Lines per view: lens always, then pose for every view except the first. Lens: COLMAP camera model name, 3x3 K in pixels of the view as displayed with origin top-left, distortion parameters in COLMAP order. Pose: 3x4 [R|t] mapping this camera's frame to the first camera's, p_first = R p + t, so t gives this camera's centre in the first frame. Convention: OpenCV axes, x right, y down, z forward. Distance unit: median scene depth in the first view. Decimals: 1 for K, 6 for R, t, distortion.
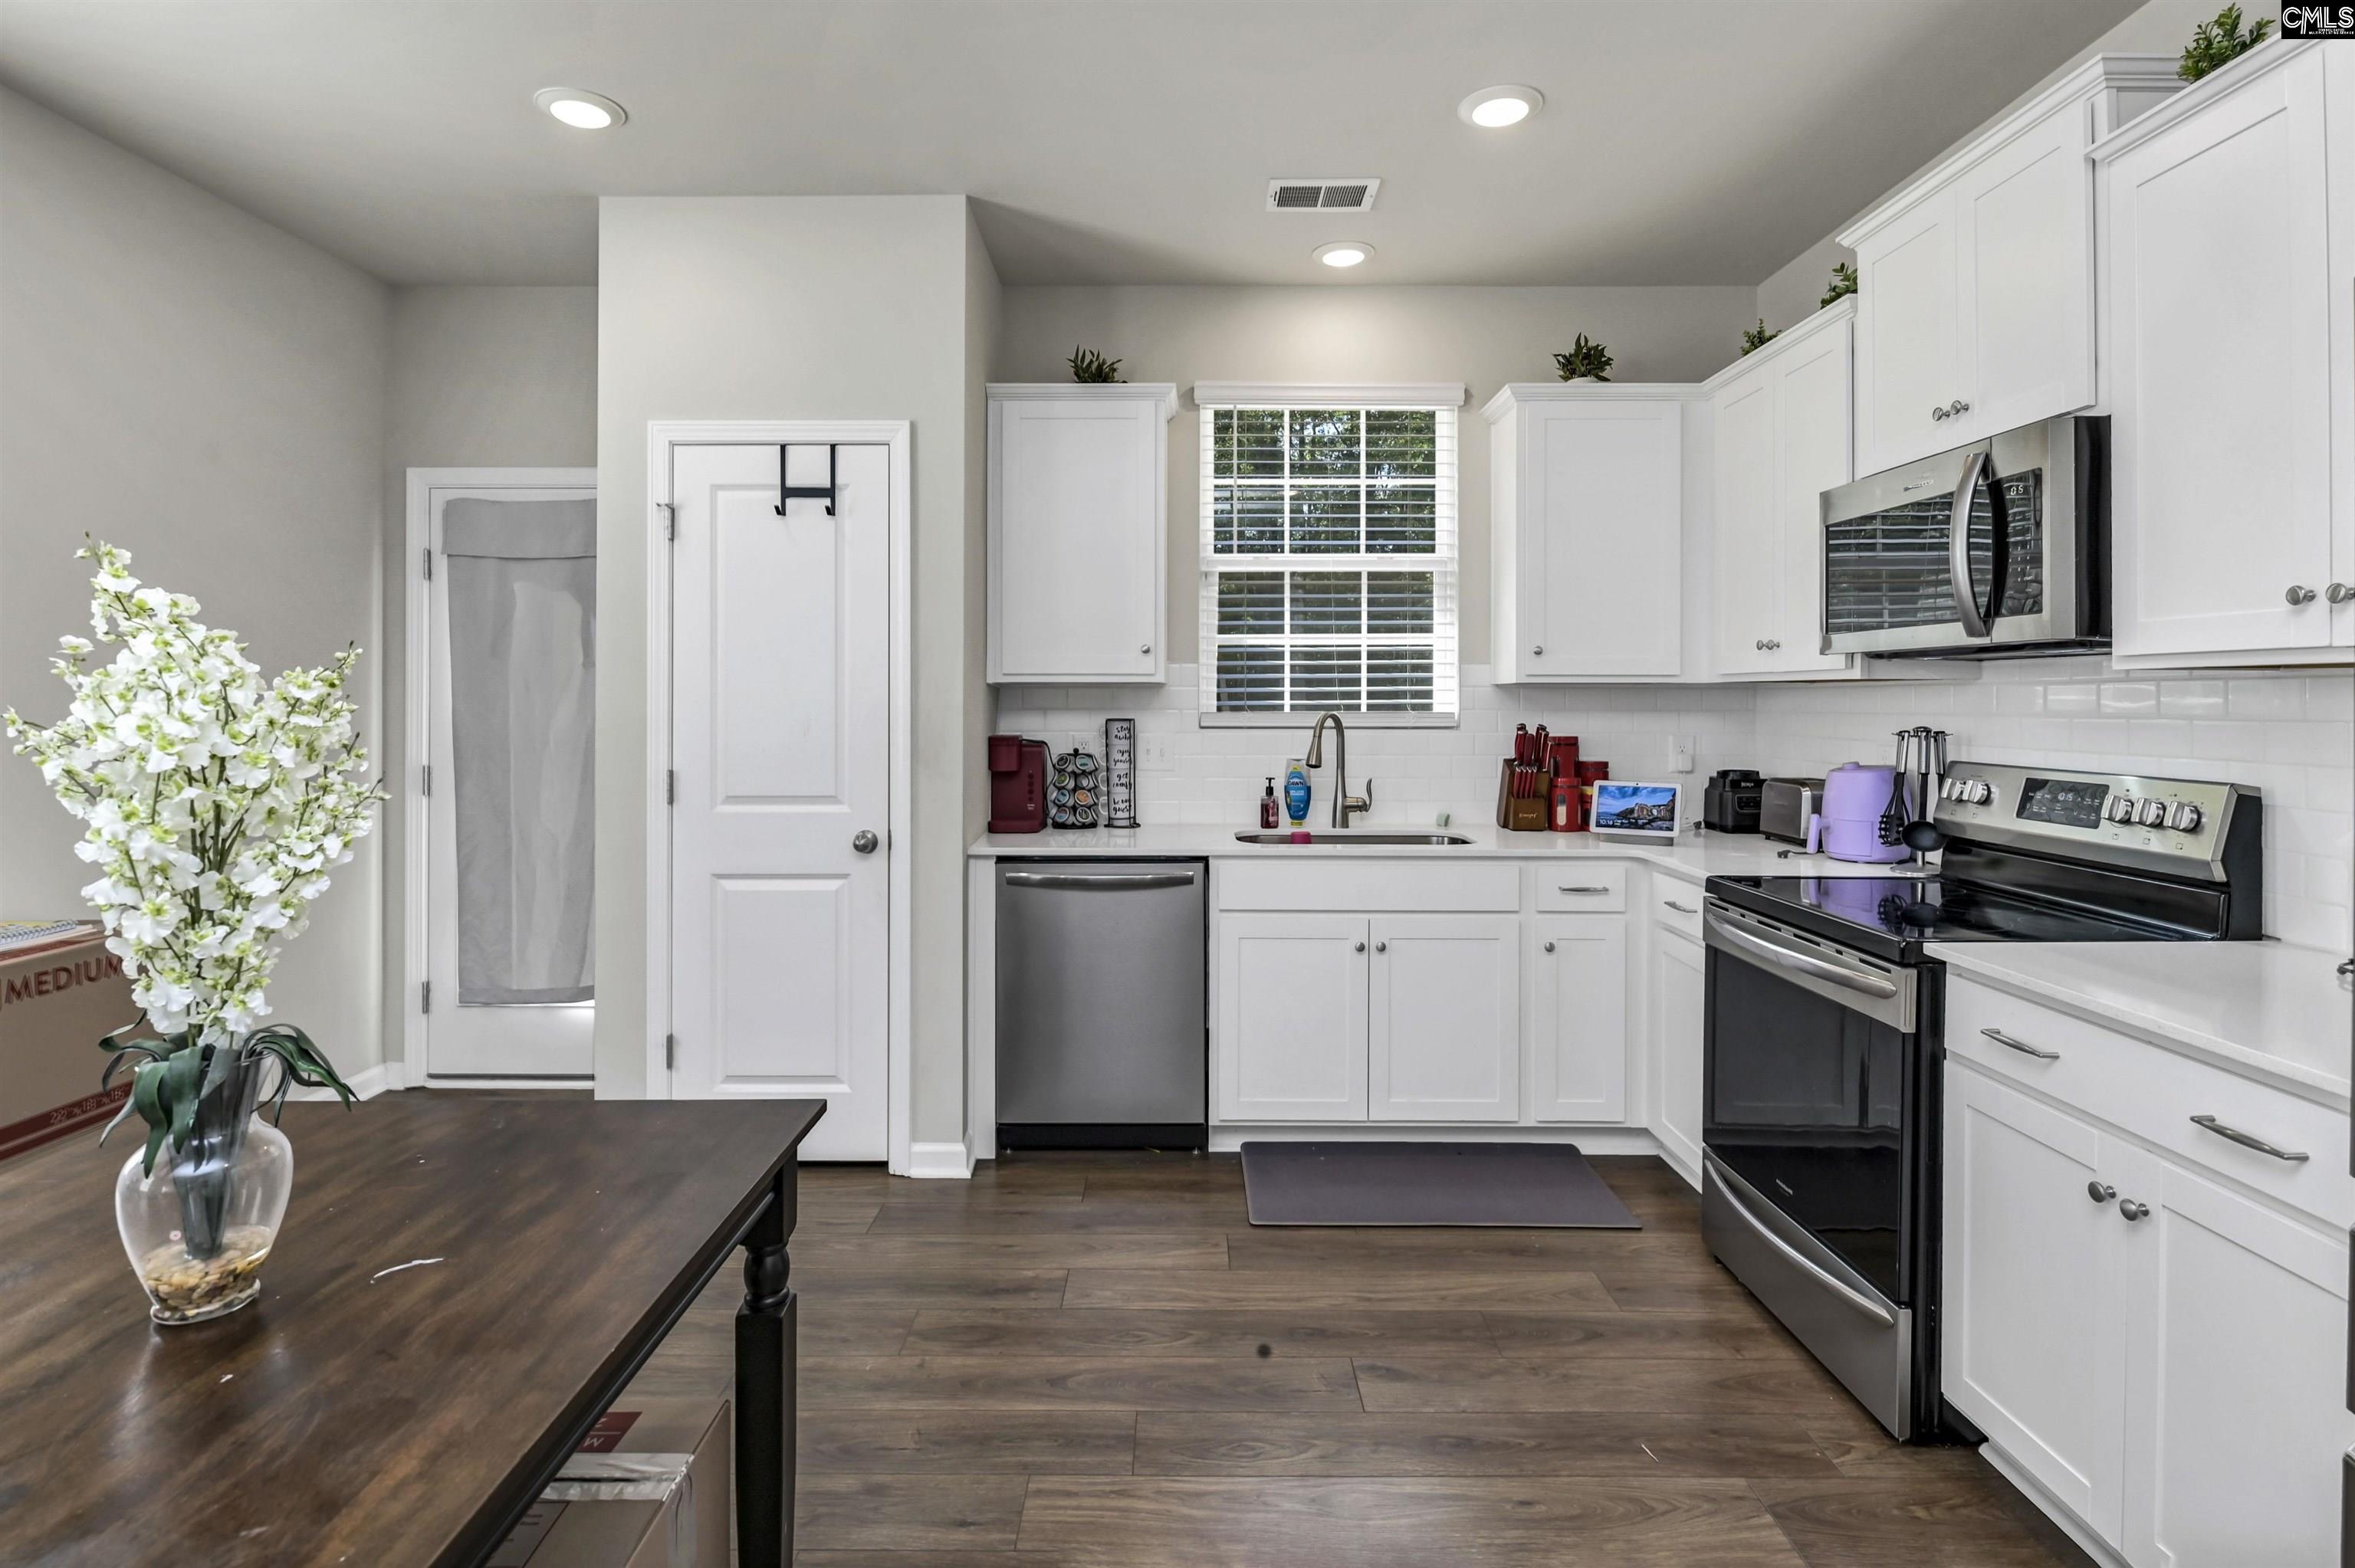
lens RADIAL K [[1157.9, 0, 1169.9], [0, 1157.9, 706.0], [0, 0, 1]] dist [0.002339, 0.000276]
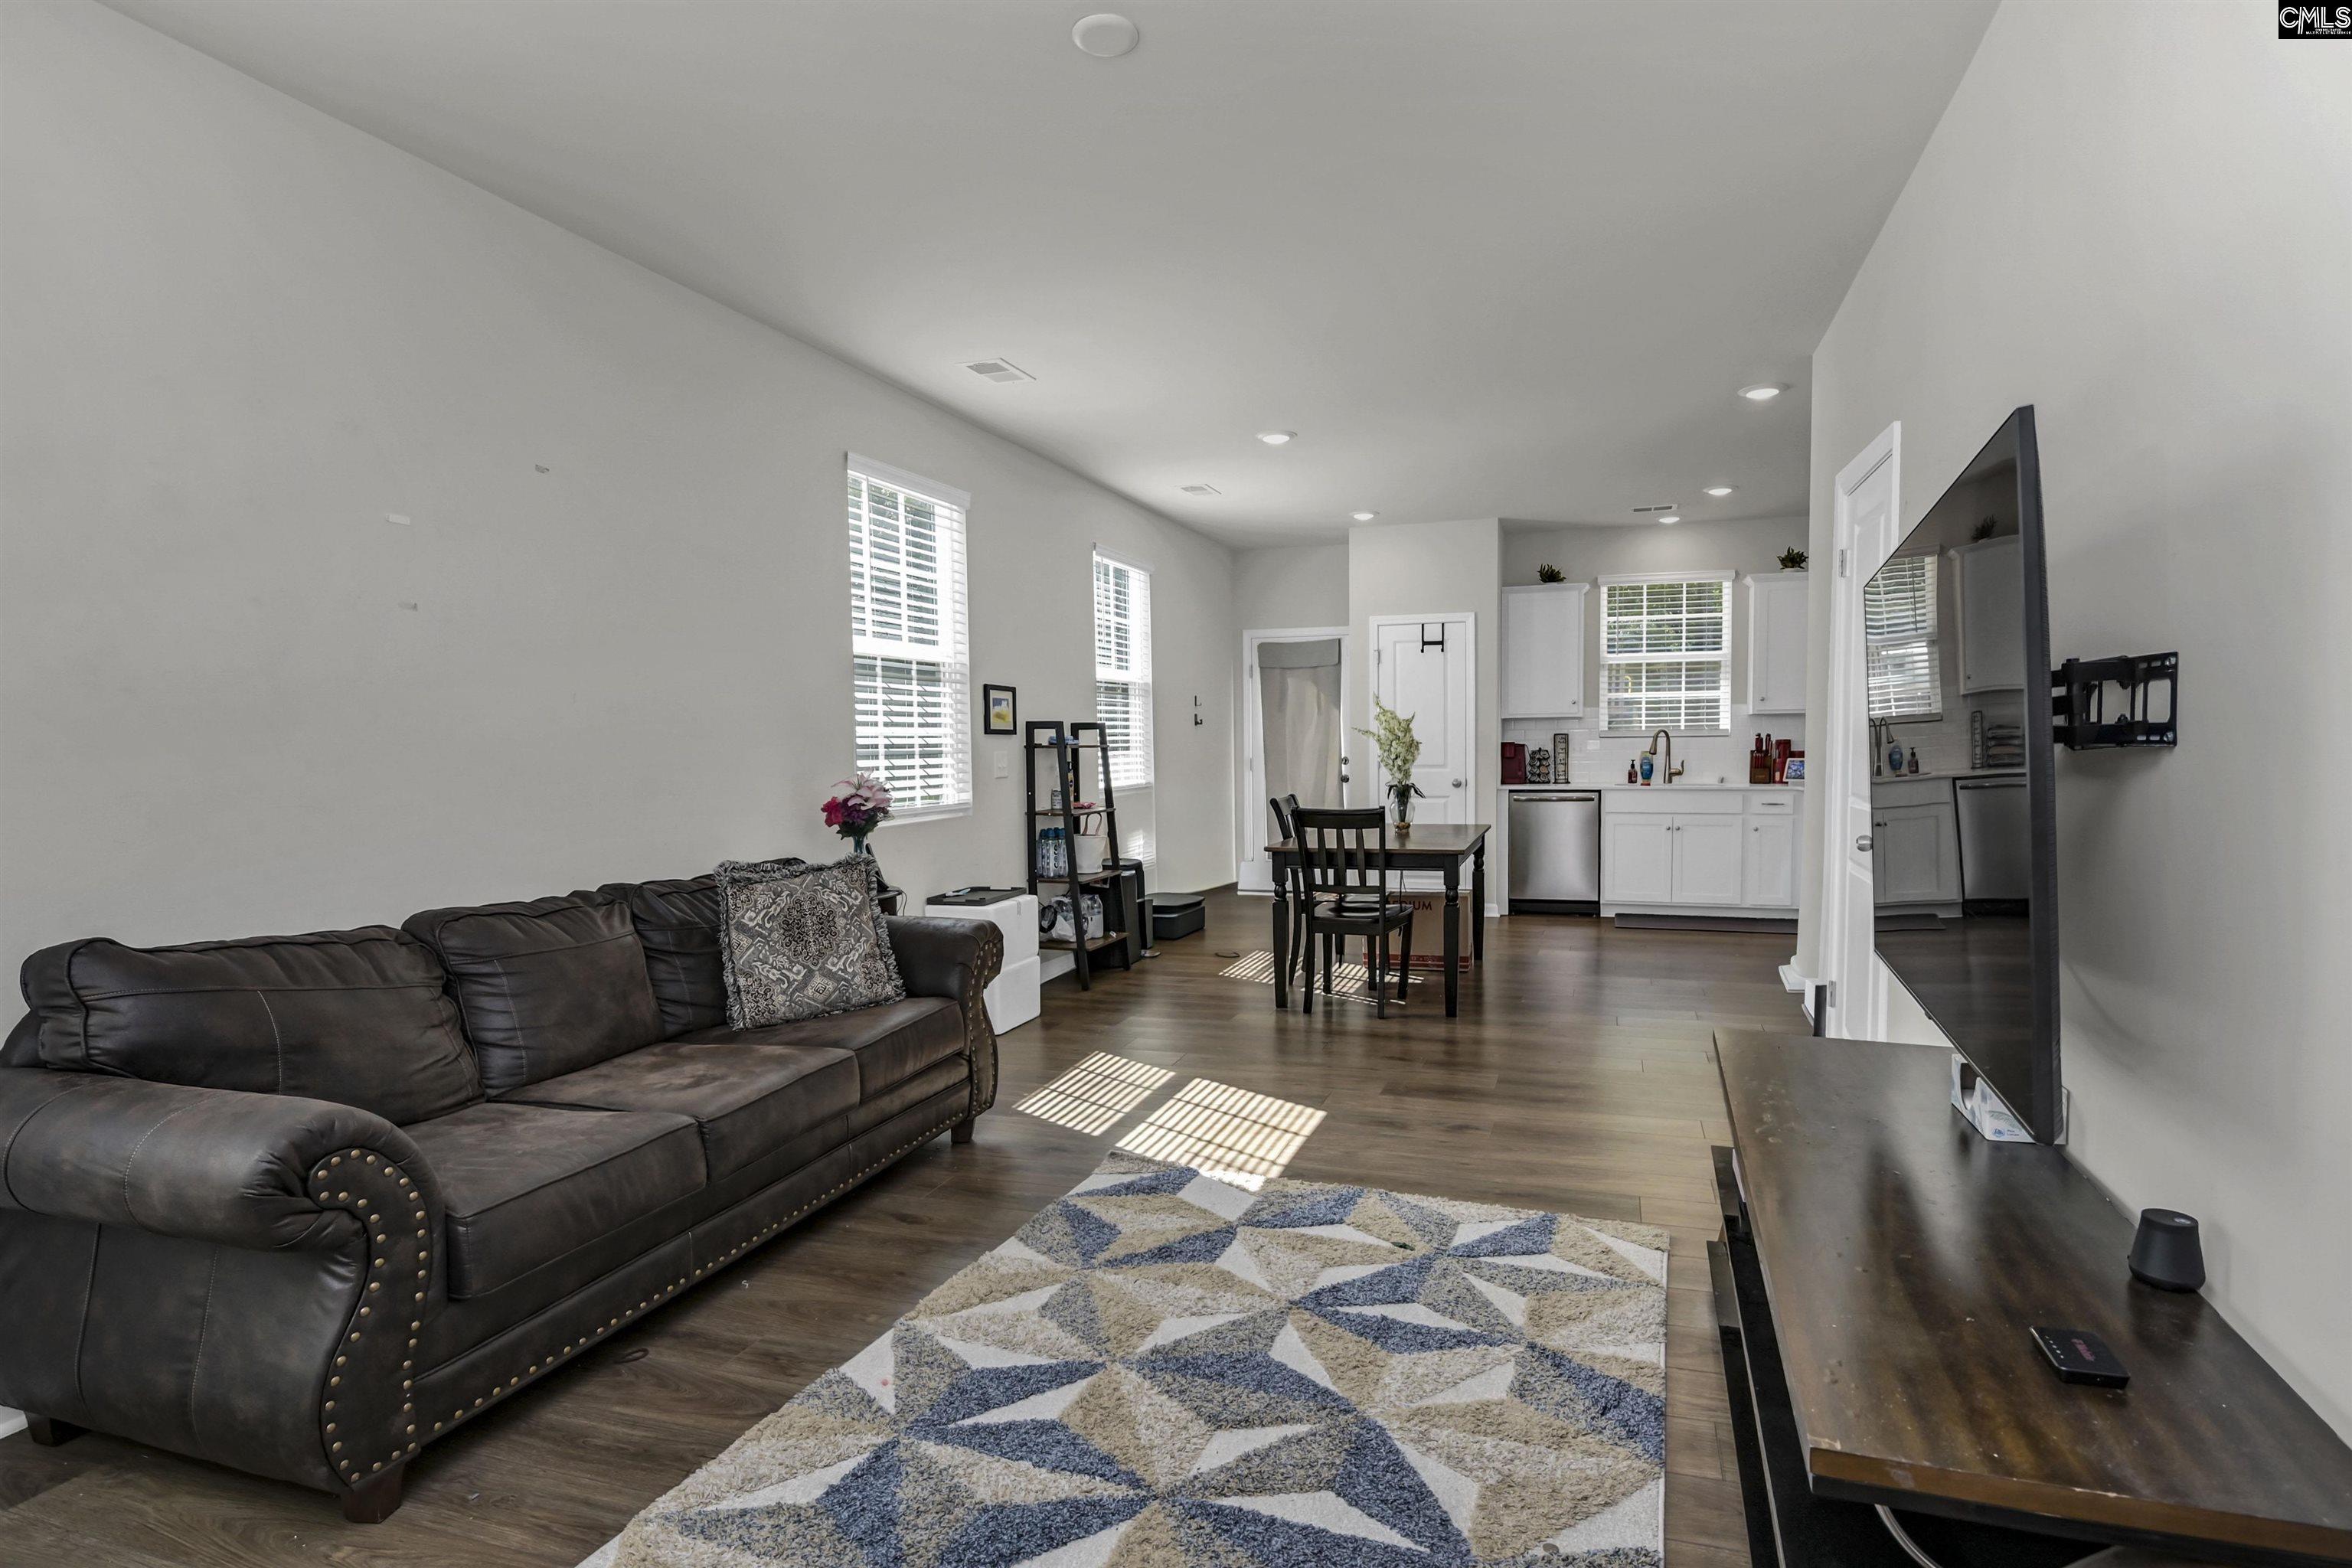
lens RADIAL K [[1161.9, 0, 1224.9], [0, 1161.9, 805.6], [0, 0, 1]] dist [0.001547, 0.000172]
pose [[0.953774, 0.005974, -0.300464, 0.012594], [0.010780, 0.998479, 0.054070, 0.022362], [0.300330, -0.054810, 0.952259, -1.369008]]
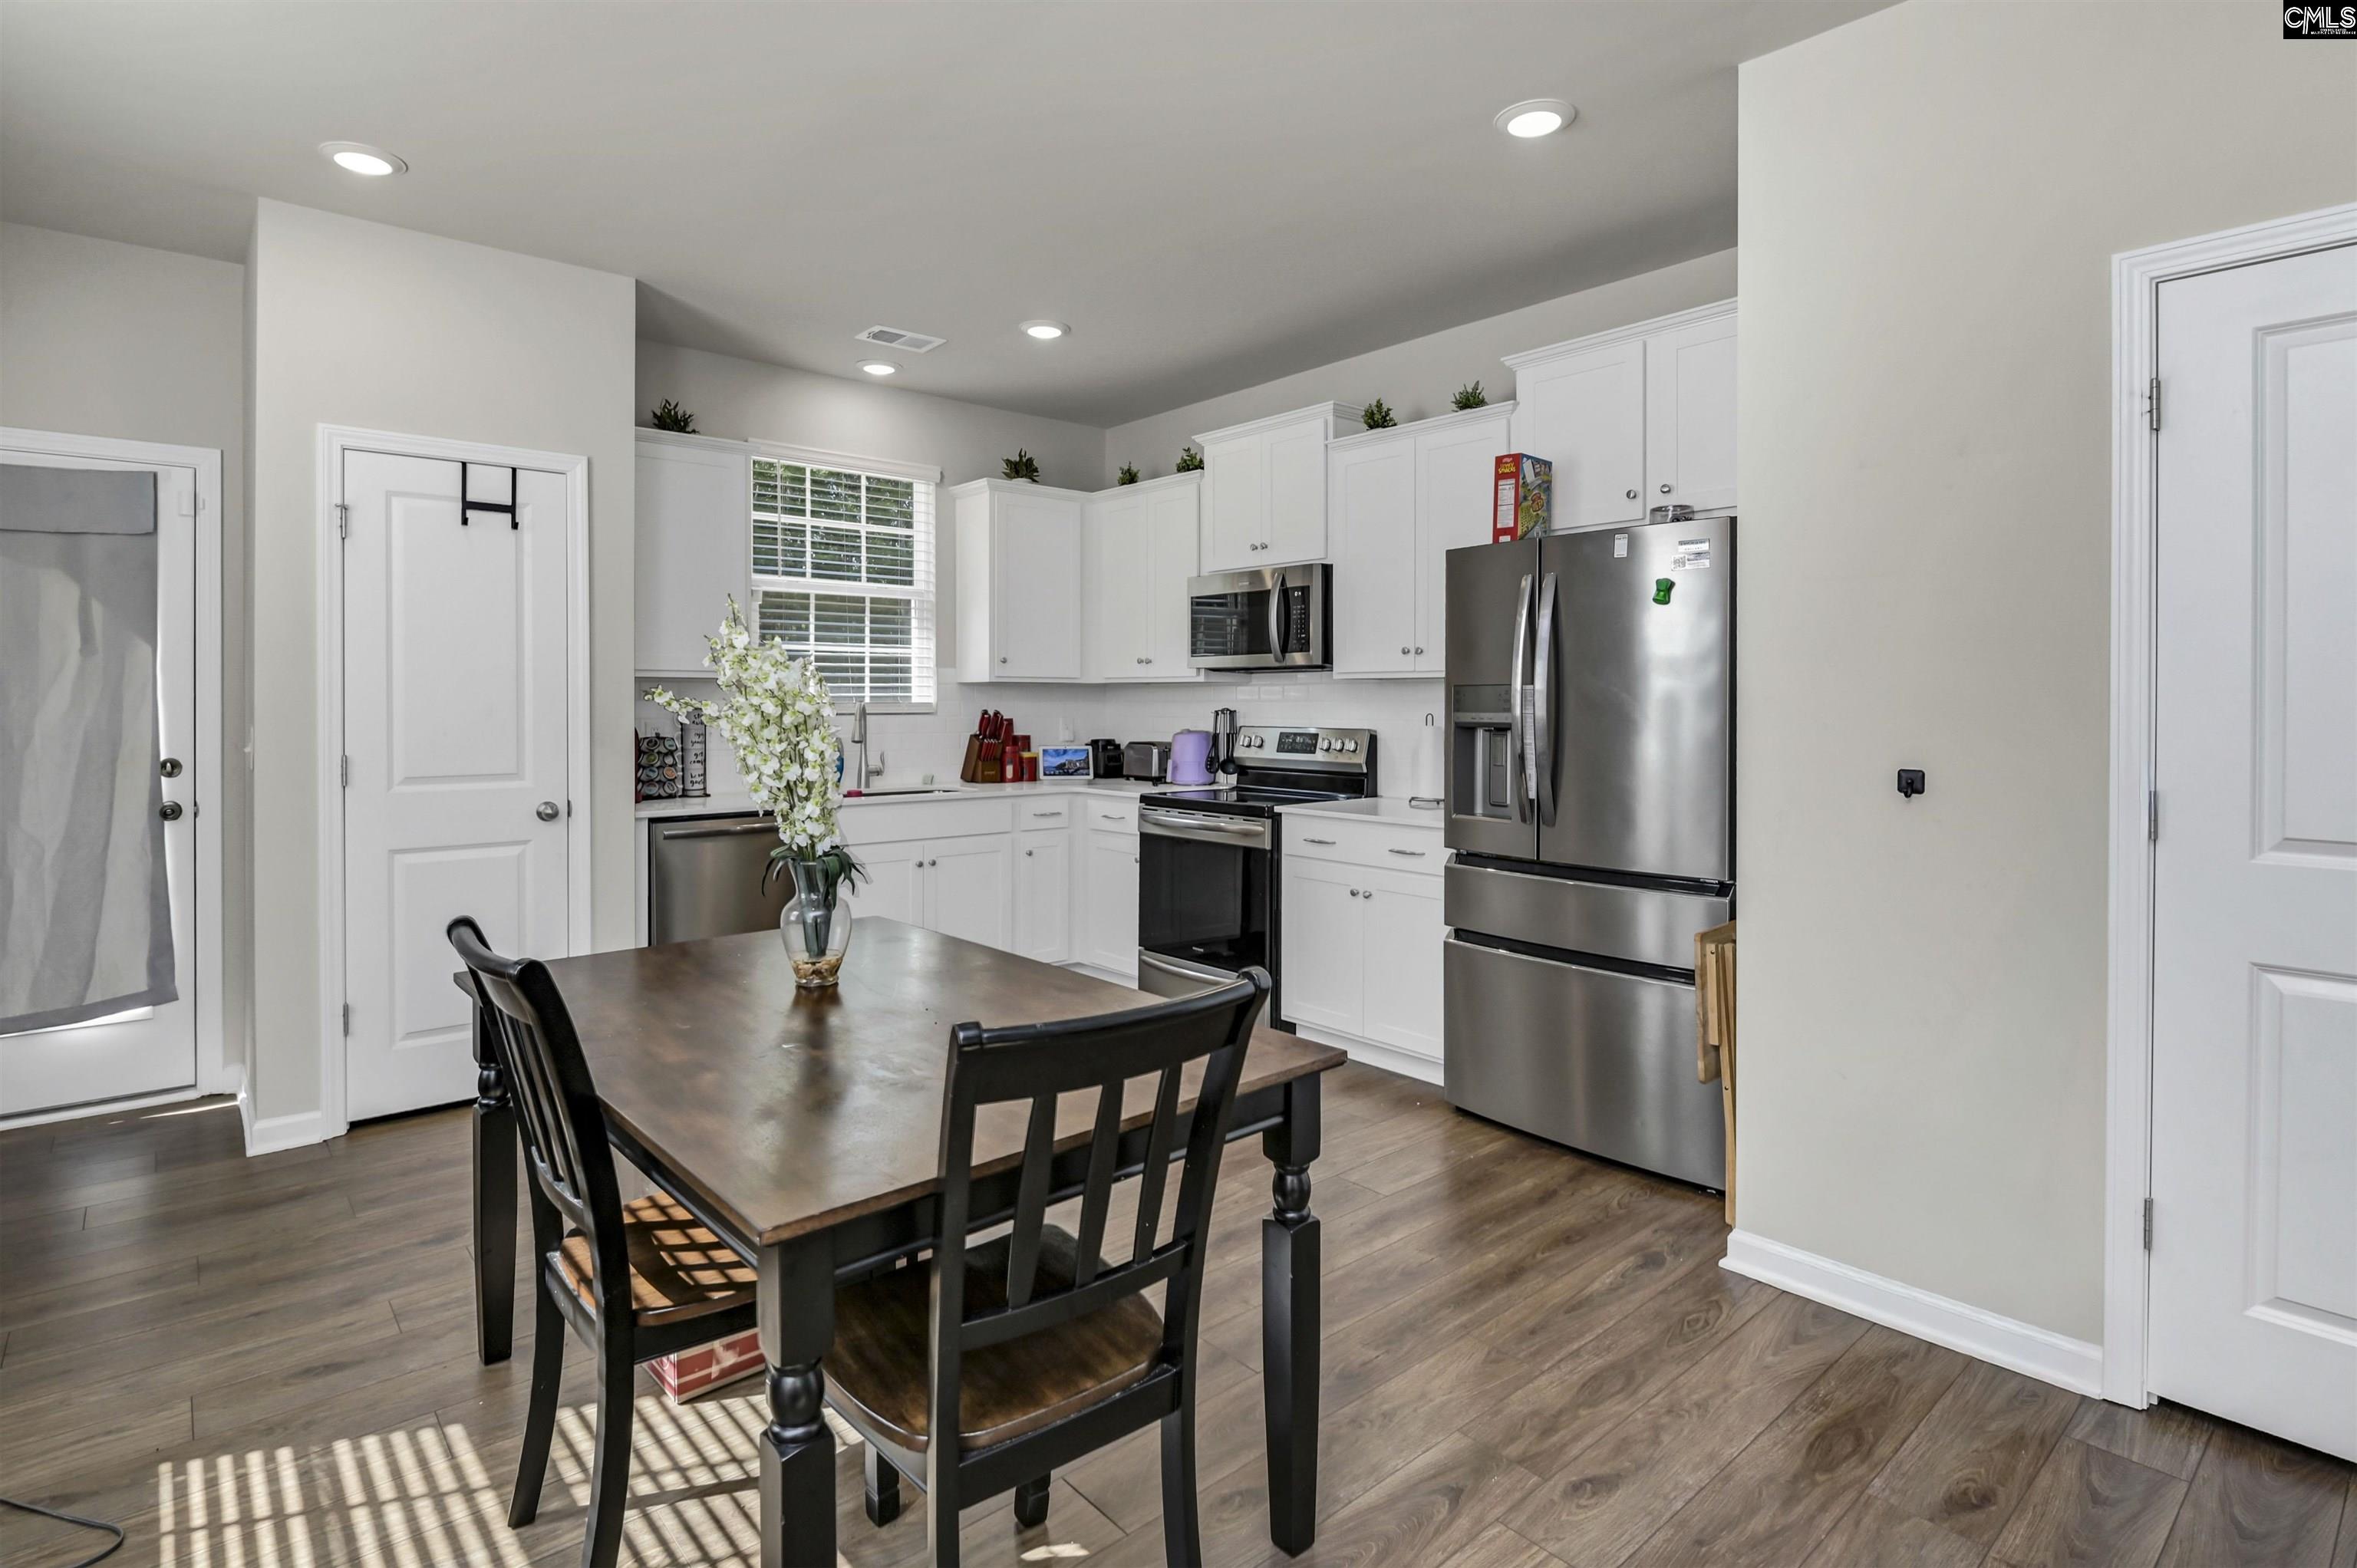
lens RADIAL K [[1178.5, 0, 1177.0], [0, 1178.5, 704.3], [0, 0, 1]] dist [-0.000277, -0.012894]
pose [[0.751135, -0.001143, 0.660148, -0.506025], [0.002672, 0.999996, -0.001308, 0.011084], [-0.660143, 0.002747, 0.751135, -0.278347]]
